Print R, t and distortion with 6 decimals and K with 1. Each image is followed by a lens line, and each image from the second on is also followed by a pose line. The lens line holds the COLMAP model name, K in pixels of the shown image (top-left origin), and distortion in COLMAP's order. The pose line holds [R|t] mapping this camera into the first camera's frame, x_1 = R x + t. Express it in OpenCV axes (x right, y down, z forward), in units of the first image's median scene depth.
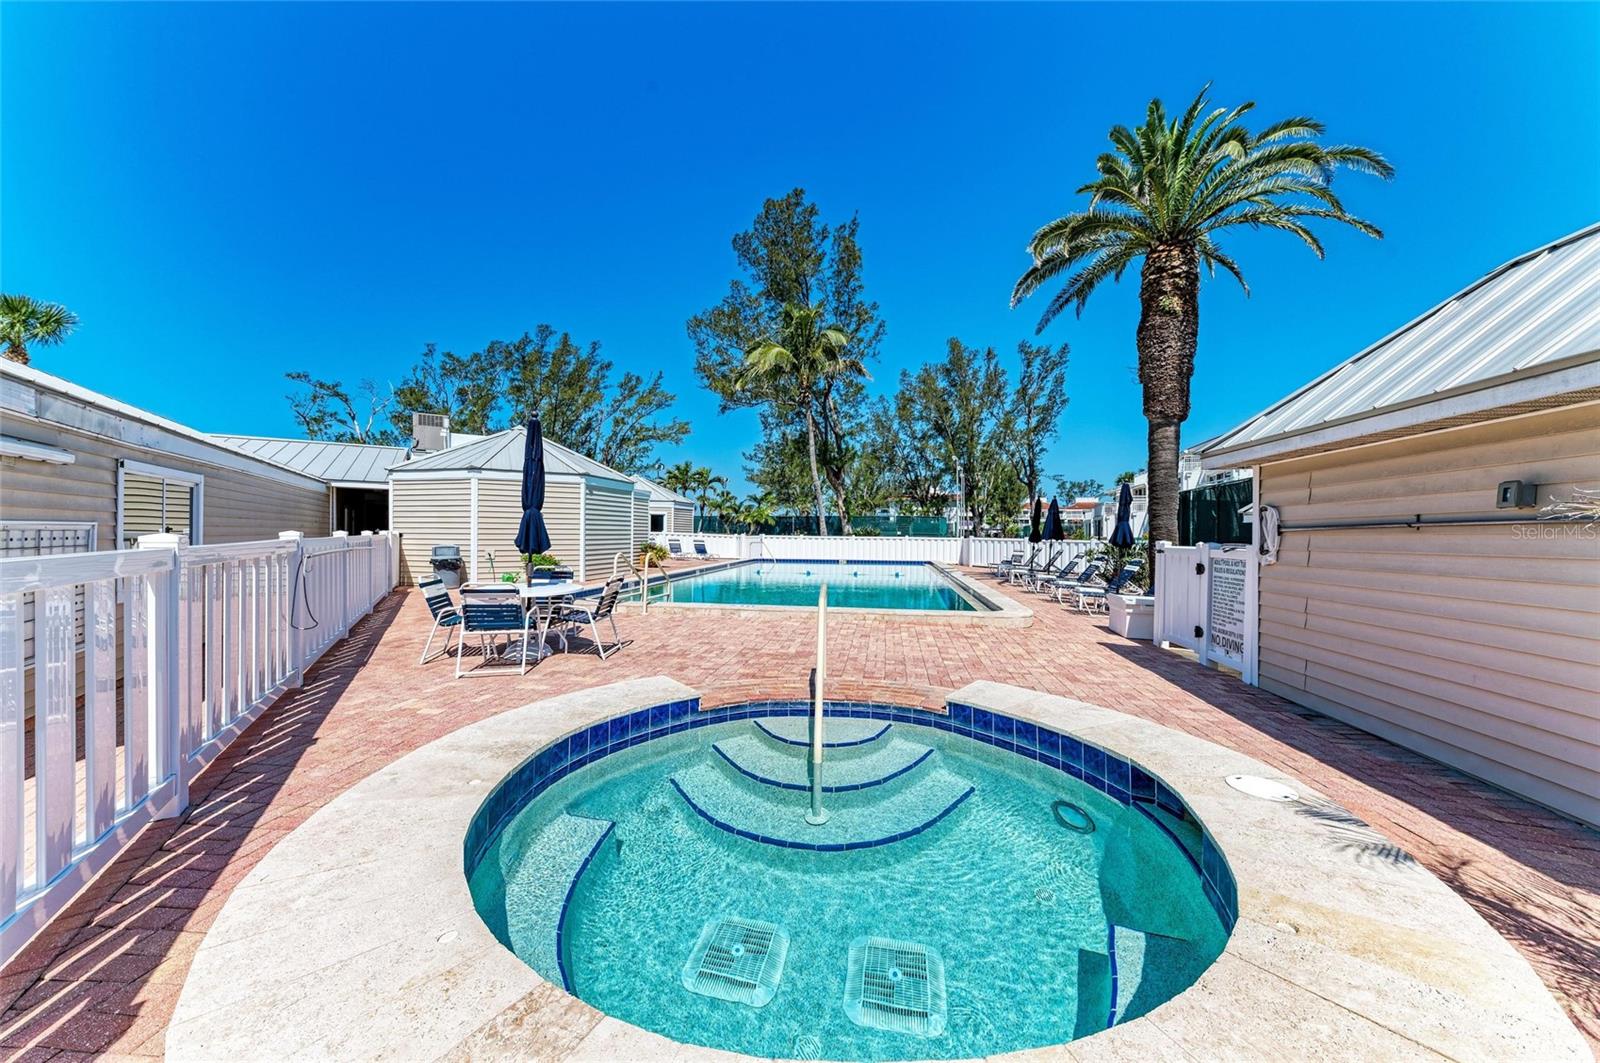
lens RADIAL K [[567.3, 0, 797.1], [0, 567.3, 532.8], [0, 0, 1]] dist [0.008520, -0.000129]
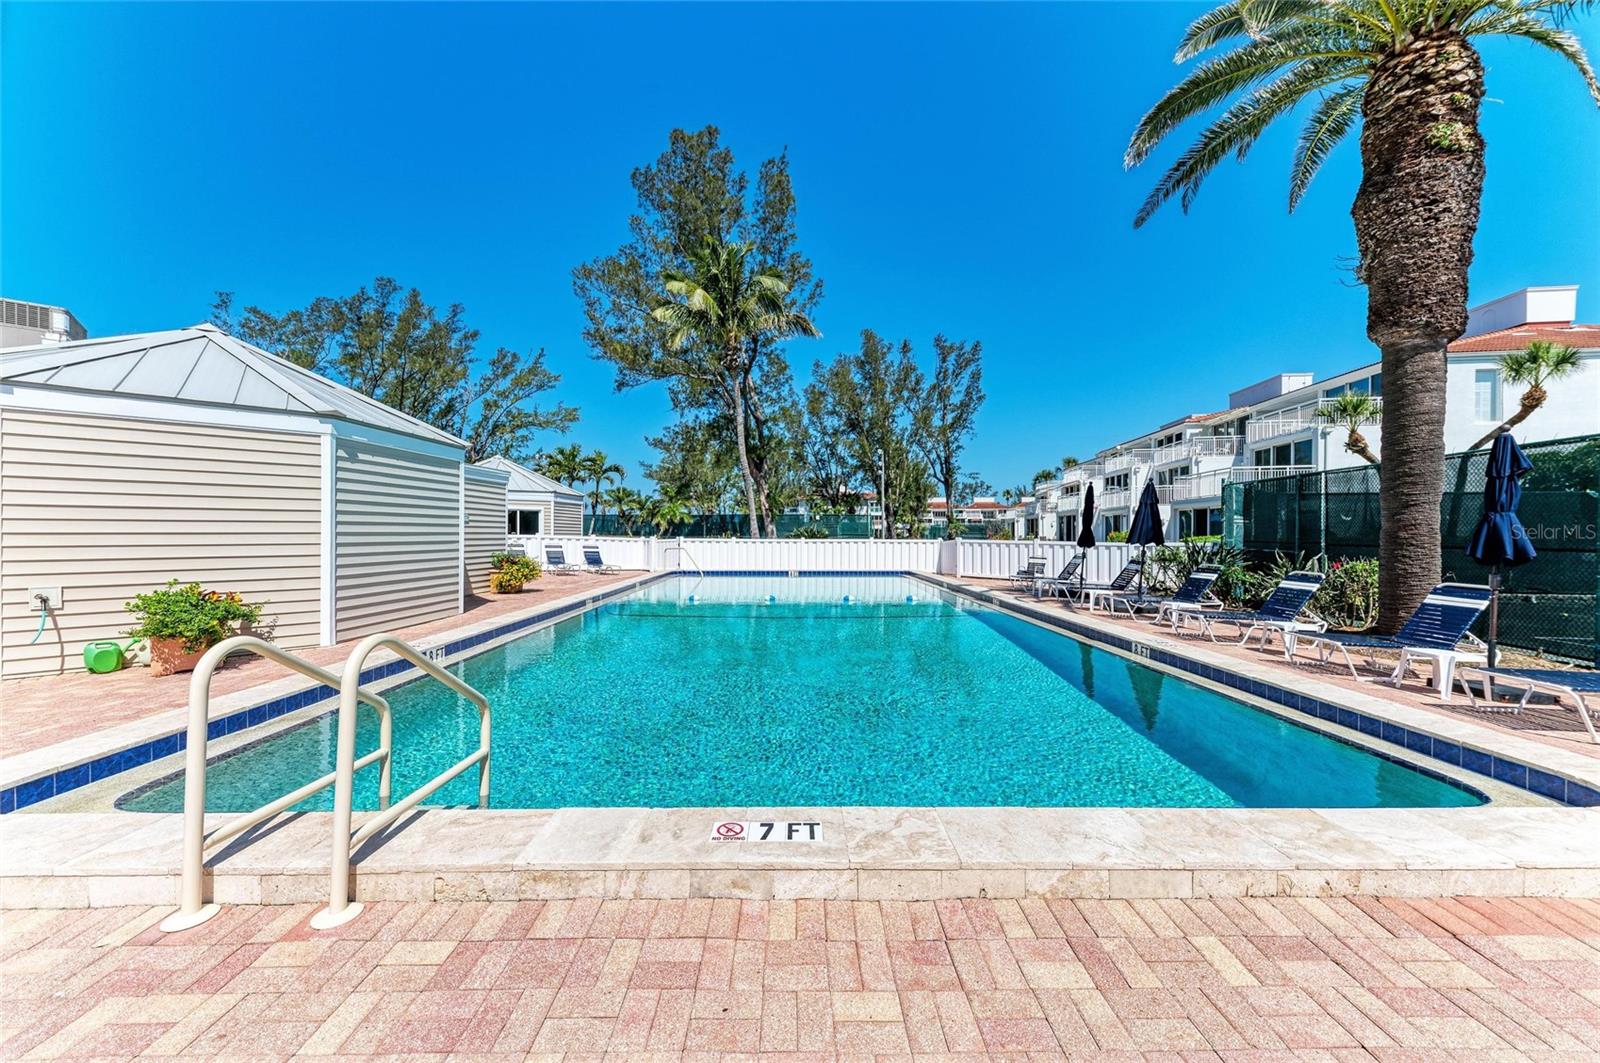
lens RADIAL K [[567.3, 0, 799.5], [0, 567.3, 533.1], [0, 0, 1]] dist [0.008520, -0.000129]
pose [[0.983517, -0.006969, 0.180683, -0.020306], [0.006875, 0.999976, 0.001146, -0.001202], [-0.180686, 0.000116, 0.983541, 0.115280]]
